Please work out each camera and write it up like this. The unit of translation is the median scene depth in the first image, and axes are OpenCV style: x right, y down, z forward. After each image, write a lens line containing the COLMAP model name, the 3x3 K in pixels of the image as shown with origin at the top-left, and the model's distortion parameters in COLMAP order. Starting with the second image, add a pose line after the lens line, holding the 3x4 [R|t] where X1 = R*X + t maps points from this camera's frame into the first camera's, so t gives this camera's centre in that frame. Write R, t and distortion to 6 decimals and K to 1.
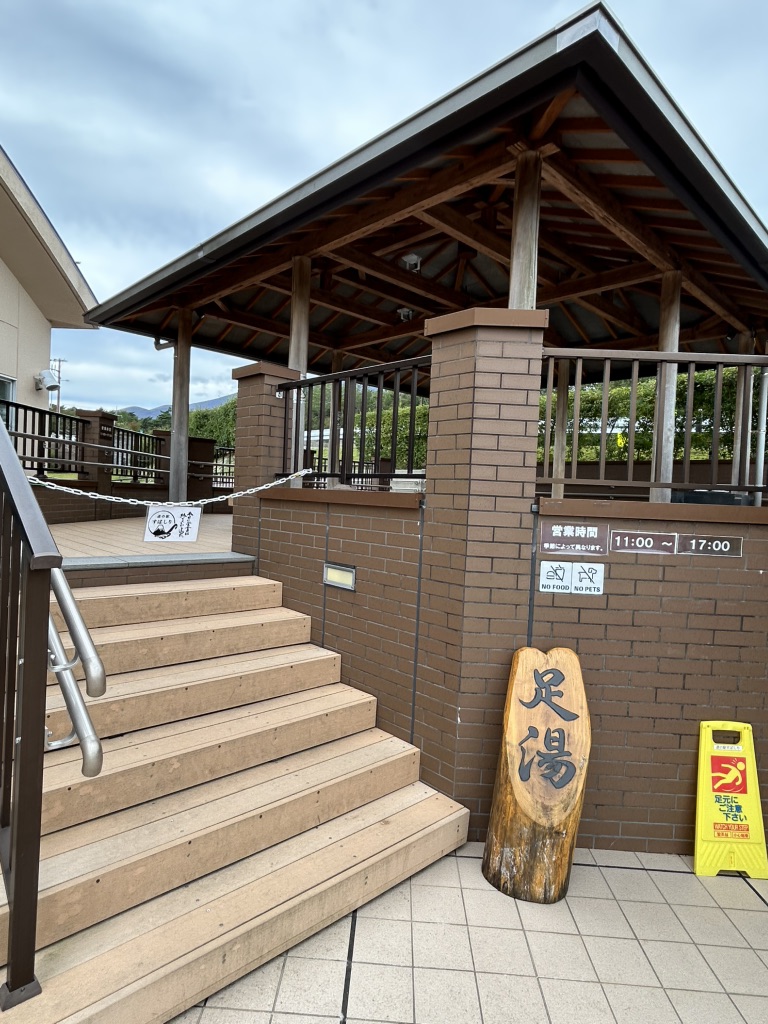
lens RADIAL K [[579.8, 0, 383.5], [0, 579.8, 509.7], [0, 0, 1]] dist [-0.001276, 0.000124]
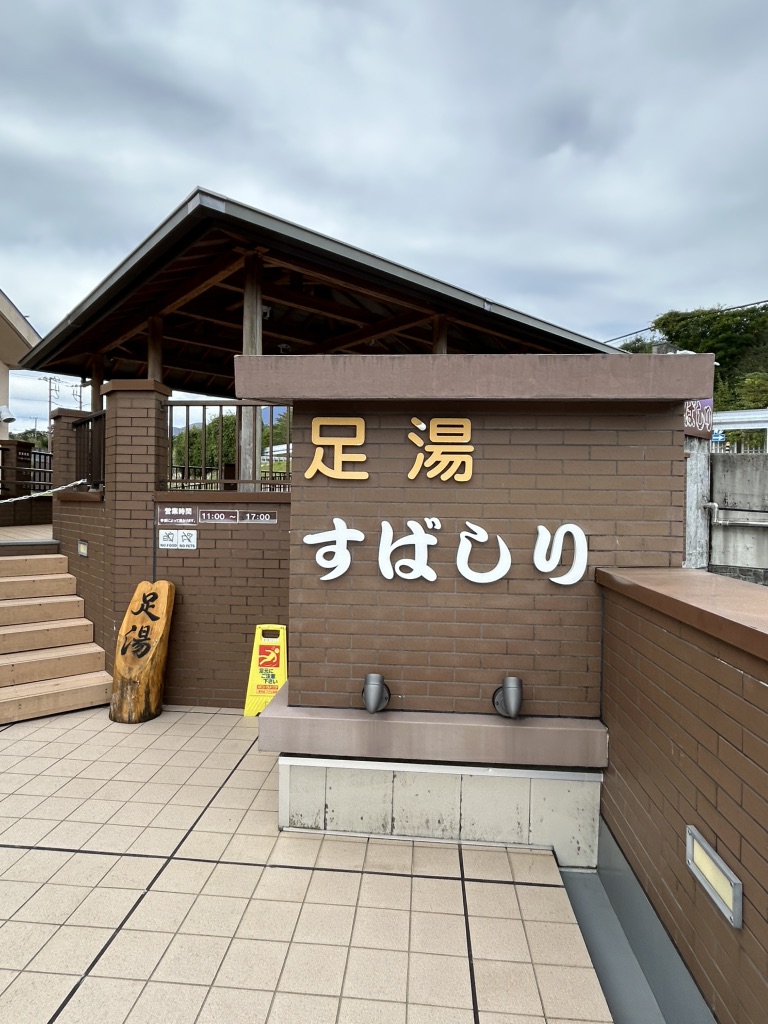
lens RADIAL K [[582.8, 0, 387.0], [0, 582.8, 504.7], [0, 0, 1]] dist [-0.001527, -0.005227]
pose [[0.998377, -0.033583, -0.046003, 1.000951], [0.032431, 0.999147, -0.025563, 0.080805], [0.046822, 0.024030, 0.998614, -0.628713]]
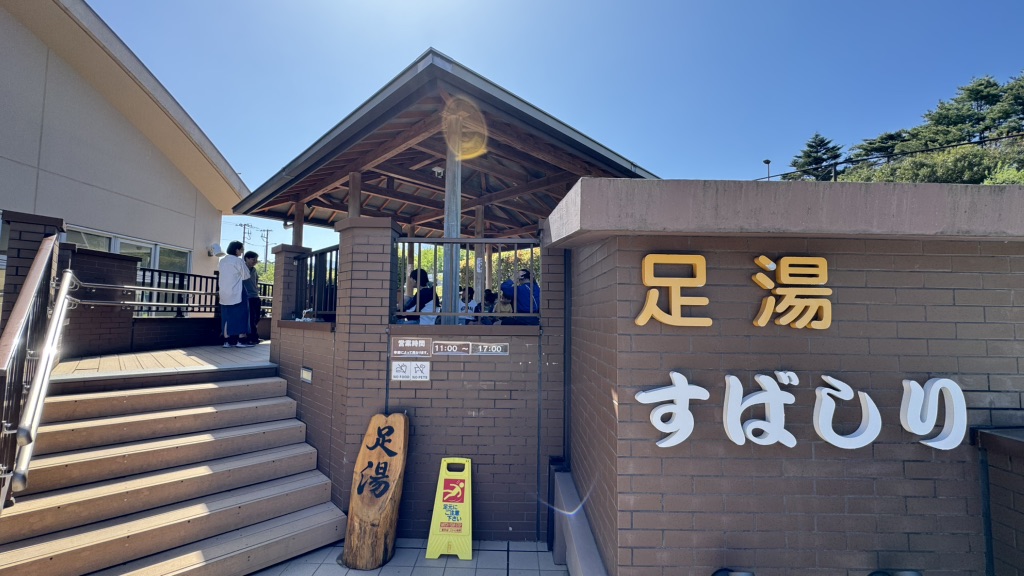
lens RADIAL K [[408.6, 0, 511.9], [0, 408.6, 287.3], [0, 0, 1]] dist [-0.002480, 0.001814]
pose [[0.999272, -0.031954, 0.020845, 0.606041], [0.033789, 0.994941, -0.094610, -0.002969], [-0.017716, 0.095245, 0.995296, -0.219325]]
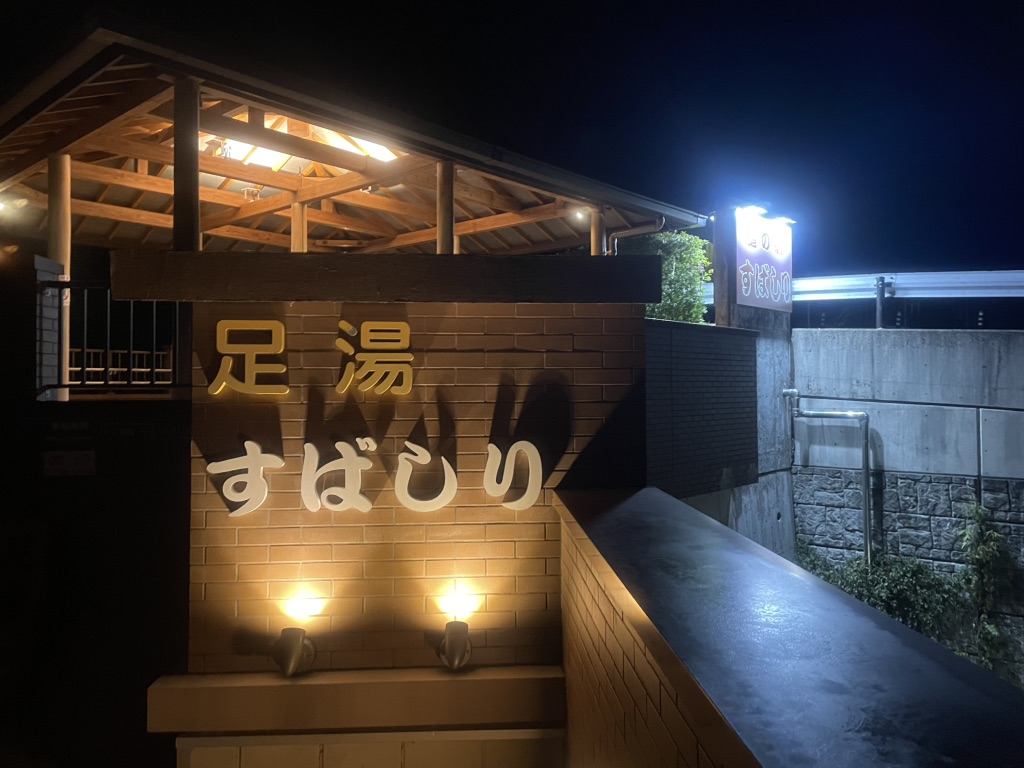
lens RADIAL K [[762.2, 0, 512.5], [0, 762.2, 377.5], [0, 0, 1]] dist [0.075029, -0.072320]
pose [[0.995824, -0.048260, 0.077490, 1.168490], [0.051199, 0.998025, -0.036399, 0.042229], [-0.075581, 0.040214, 0.996328, -0.768652]]
